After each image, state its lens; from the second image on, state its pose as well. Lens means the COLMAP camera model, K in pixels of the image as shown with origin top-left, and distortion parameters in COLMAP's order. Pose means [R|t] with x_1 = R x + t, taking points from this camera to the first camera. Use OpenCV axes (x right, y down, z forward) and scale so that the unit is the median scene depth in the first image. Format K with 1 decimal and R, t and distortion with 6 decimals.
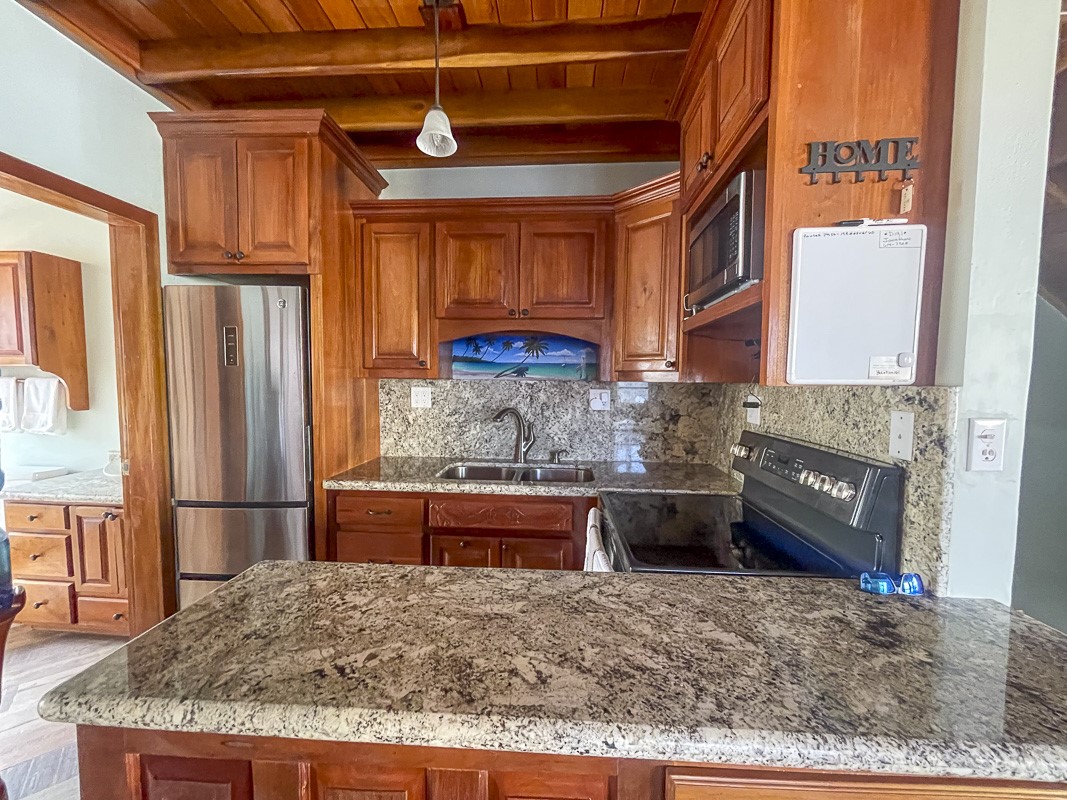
lens RADIAL K [[432.3, 0, 532.5], [0, 432.3, 405.8], [0, 0, 1]] dist [-0.001837, -0.000491]
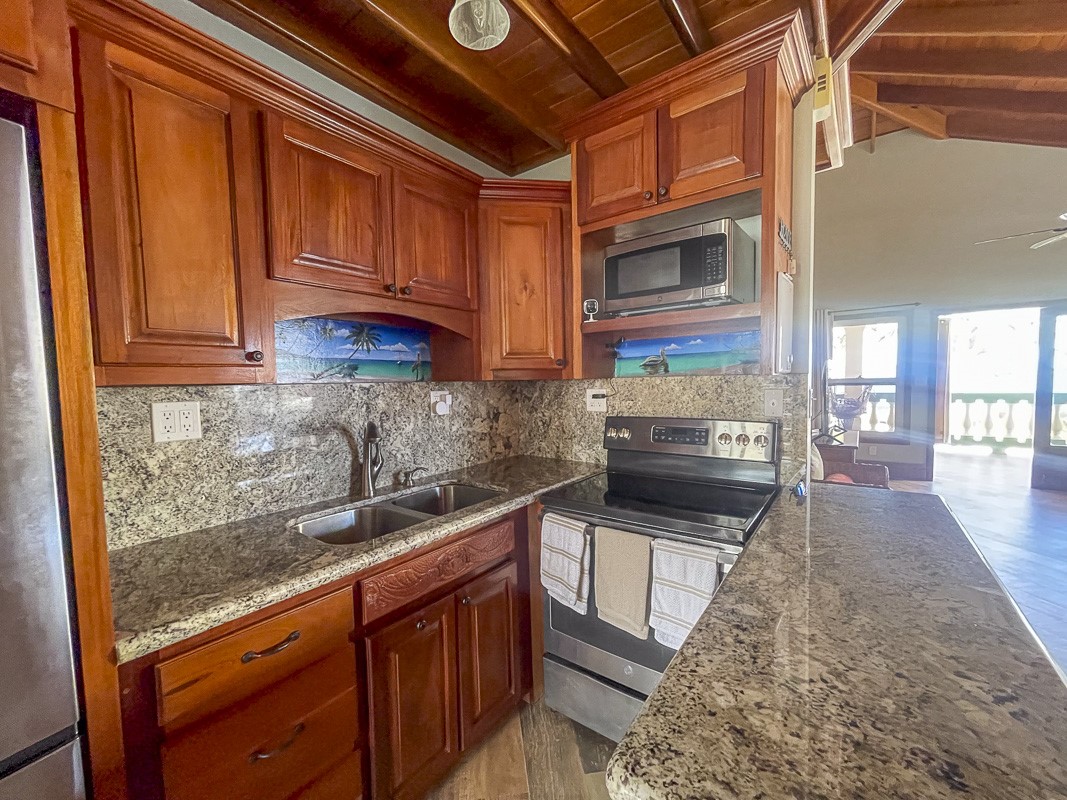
lens RADIAL K [[431.2, 0, 533.5], [0, 431.2, 400.0], [0, 0, 1]] dist [-0.000167, 0.000676]
pose [[0.551153, -0.059437, 0.832285, -0.587820], [0.077871, 0.996770, 0.019616, -0.027913], [-0.830763, 0.053999, 0.554001, 0.452866]]
